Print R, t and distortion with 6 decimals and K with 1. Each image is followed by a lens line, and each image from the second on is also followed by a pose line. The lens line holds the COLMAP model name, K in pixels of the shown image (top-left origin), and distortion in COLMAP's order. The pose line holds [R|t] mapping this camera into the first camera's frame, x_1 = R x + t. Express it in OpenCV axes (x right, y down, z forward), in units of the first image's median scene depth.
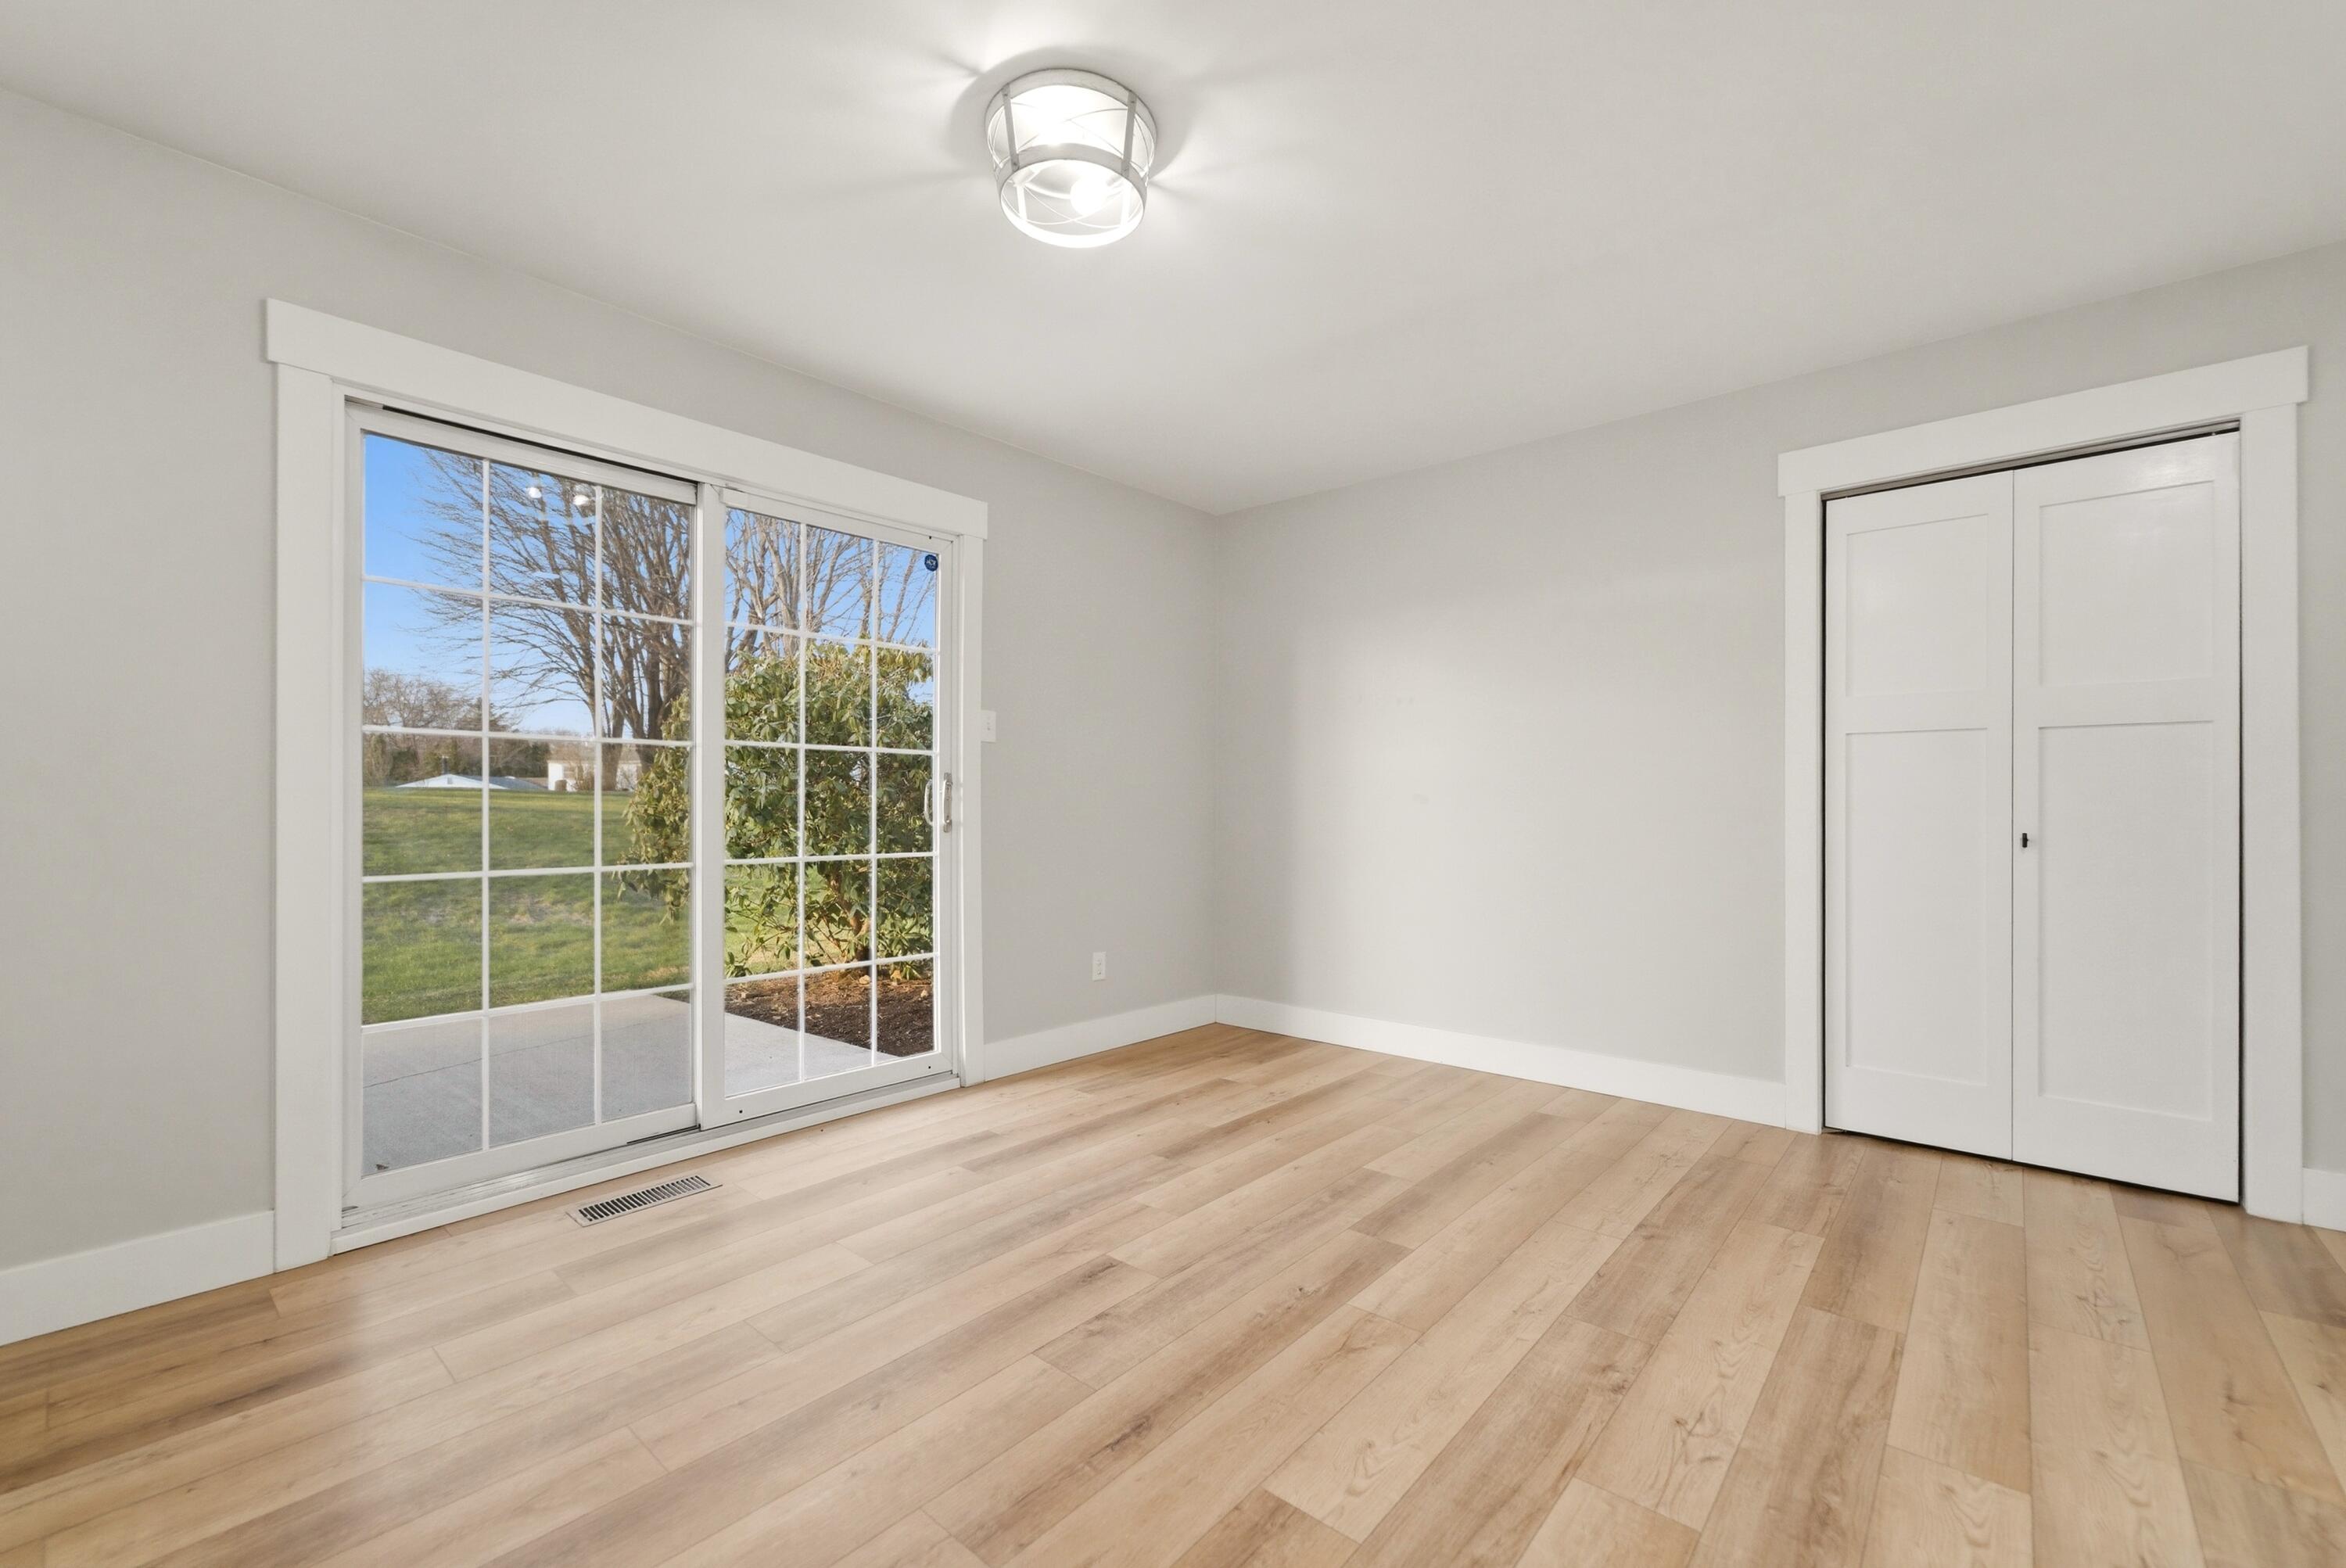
lens RADIAL K [[974.4, 0, 1166.6], [0, 974.4, 806.7], [0, 0, 1]] dist [-0.002848, -0.001716]
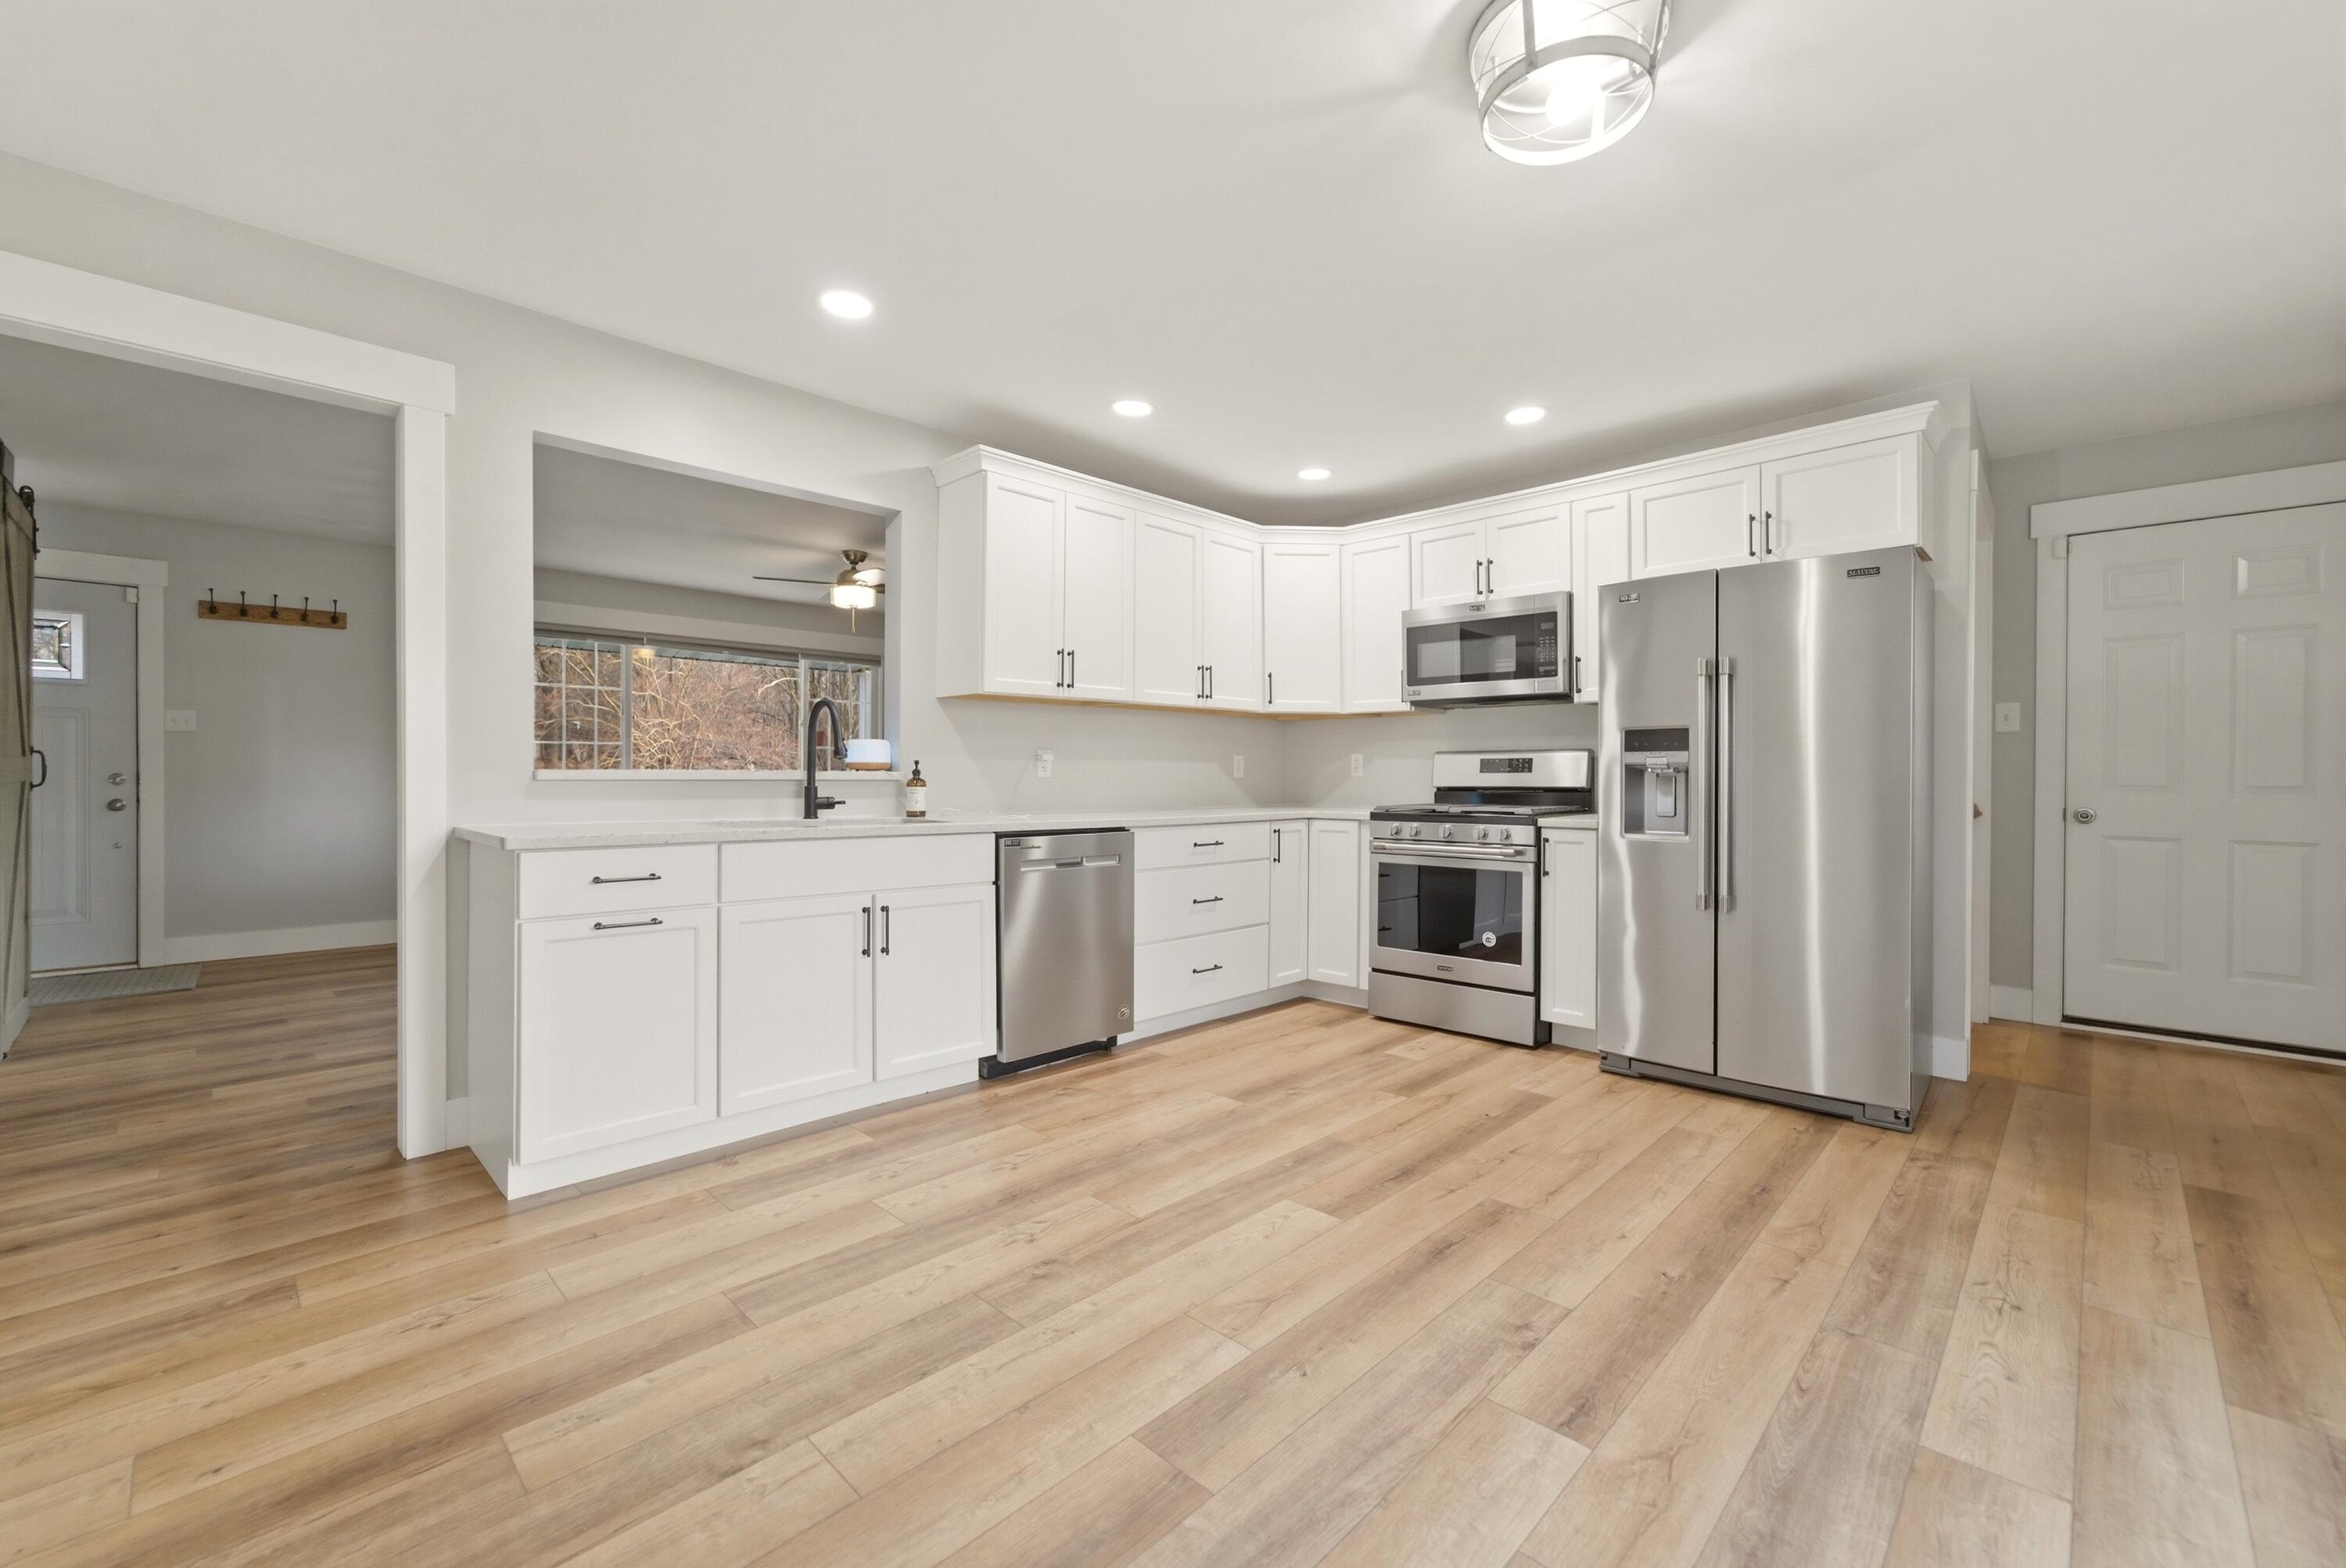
lens RADIAL K [[940.8, 0, 1190.8], [0, 940.8, 774.2], [0, 0, 1]] dist [-0.013529, 0.000030]
pose [[-0.999422, -0.001286, 0.033968, 0.207840], [-0.001371, 0.999996, -0.002482, -0.004347], [-0.033965, -0.002527, -0.999420, 1.791550]]
